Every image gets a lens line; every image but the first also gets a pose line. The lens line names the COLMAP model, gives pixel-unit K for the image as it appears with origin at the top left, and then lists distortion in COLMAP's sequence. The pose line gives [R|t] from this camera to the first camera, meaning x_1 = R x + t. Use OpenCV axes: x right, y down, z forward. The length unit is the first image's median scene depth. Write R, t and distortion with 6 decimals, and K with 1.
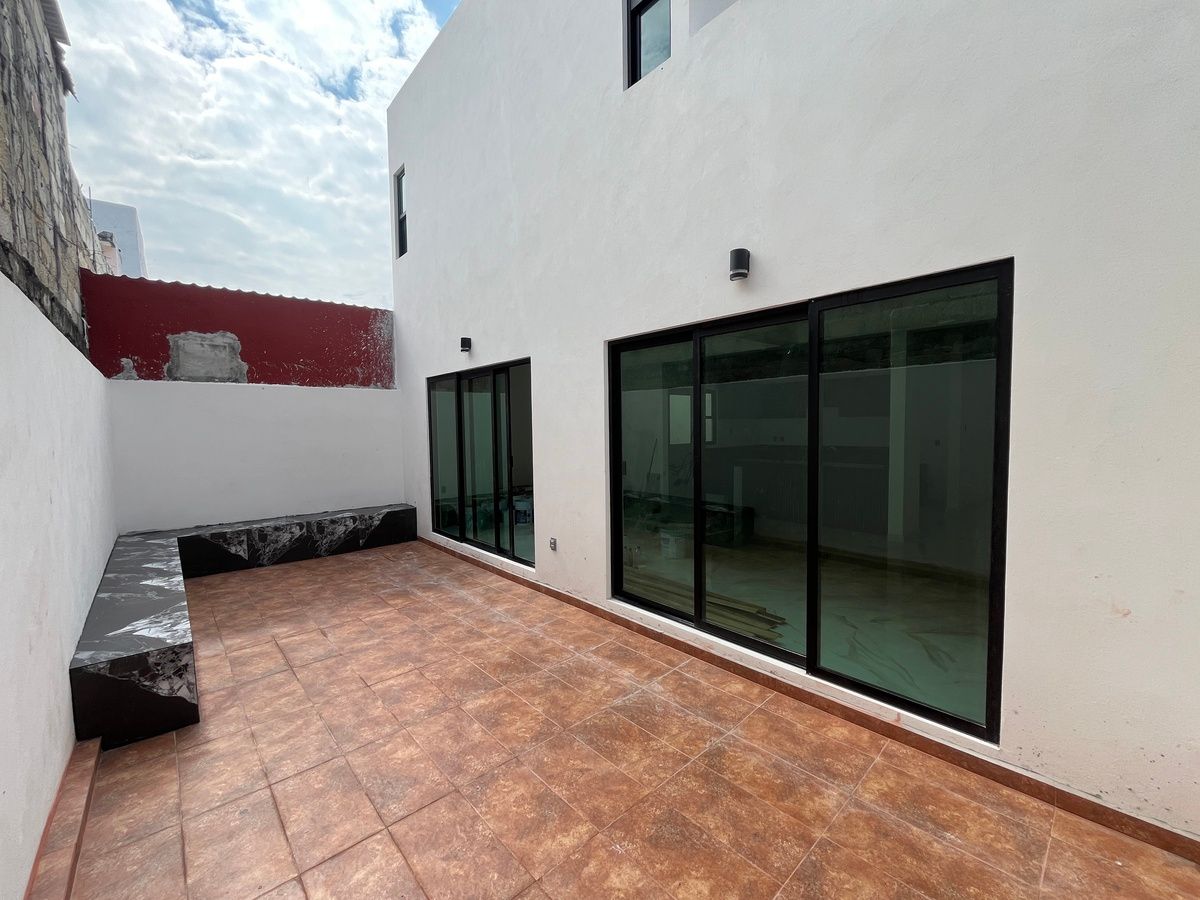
lens RADIAL K [[488.5, 0, 600.5], [0, 488.5, 451.5], [0, 0, 1]] dist [-0.004733, 0.001070]
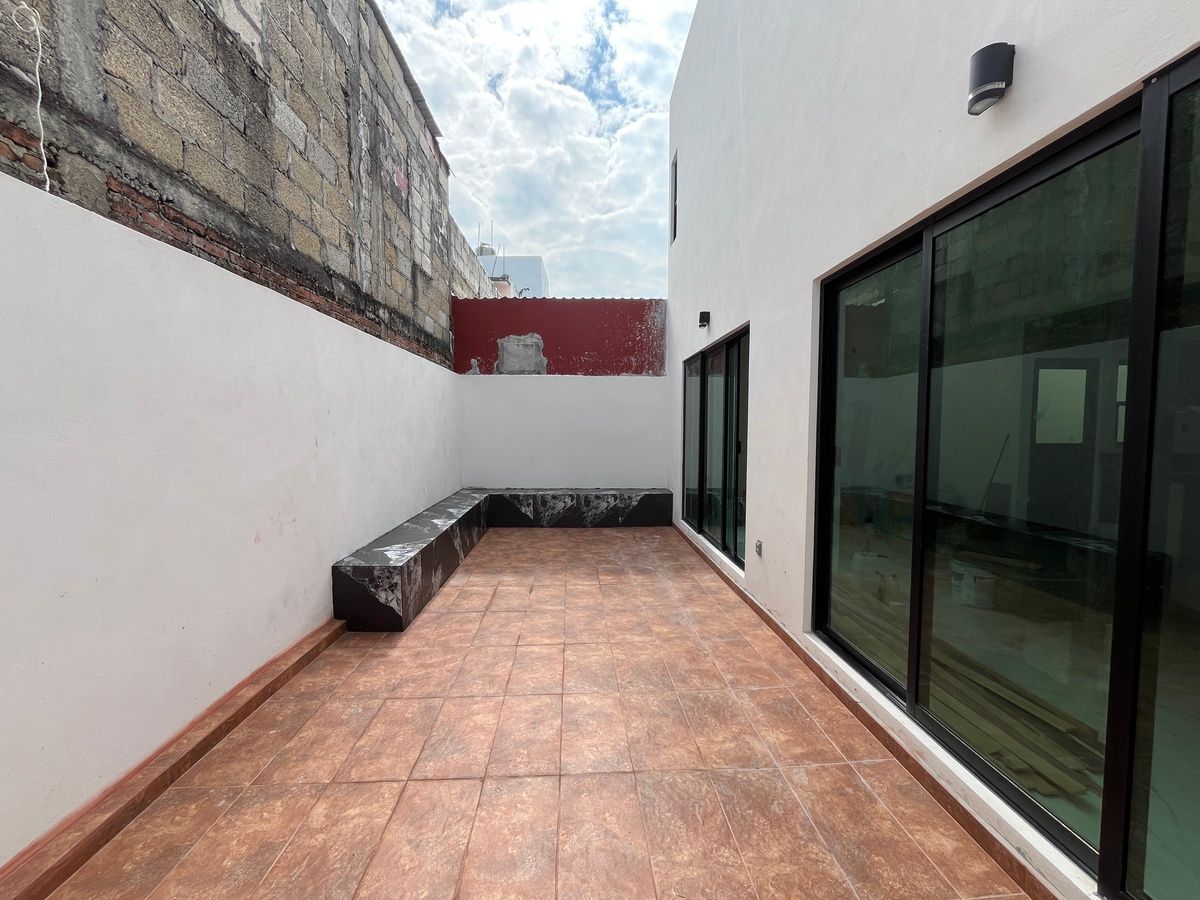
lens RADIAL K [[488.5, 0, 598.7], [0, 488.5, 449.7], [0, 0, 1]] dist [-0.004733, 0.001070]
pose [[0.776491, 0.048524, -0.628258, 0.188014], [-0.049854, 0.998636, 0.015514, 0.026389], [0.628153, 0.019275, 0.777851, 0.190311]]
